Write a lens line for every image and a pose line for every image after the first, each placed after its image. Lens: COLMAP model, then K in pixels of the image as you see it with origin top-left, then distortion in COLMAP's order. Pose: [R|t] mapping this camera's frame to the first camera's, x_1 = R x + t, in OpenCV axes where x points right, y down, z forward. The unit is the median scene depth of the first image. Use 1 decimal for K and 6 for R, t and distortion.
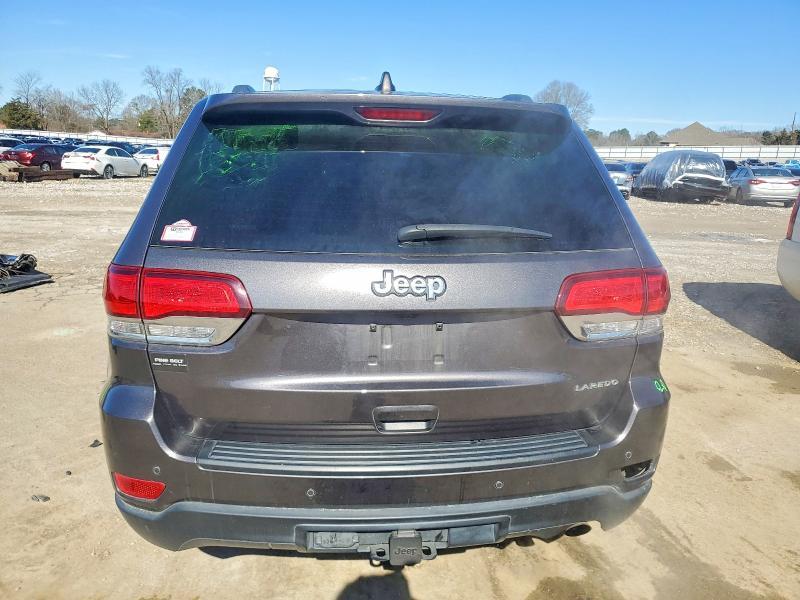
lens RADIAL K [[628.9, 0, 400.0], [0, 628.9, 300.0], [0, 0, 1]] dist [0.001684, 0.005085]
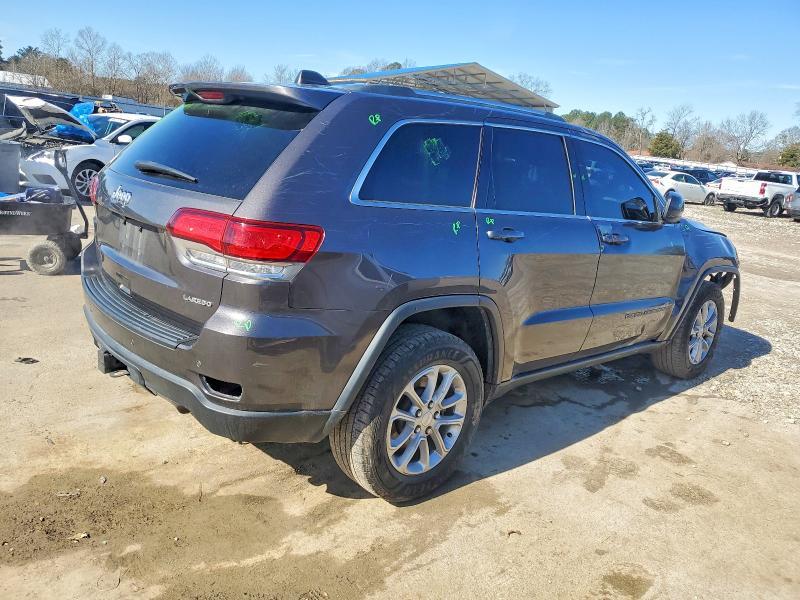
lens RADIAL K [[628.9, 0, 400.0], [0, 628.9, 300.0], [0, 0, 1]] dist [0.001684, 0.005085]
pose [[0.574071, 0.221981, -0.788141, 0.124489], [-0.260610, 0.962029, 0.081132, -0.006055], [0.776225, 0.158822, 0.610124, 0.044042]]
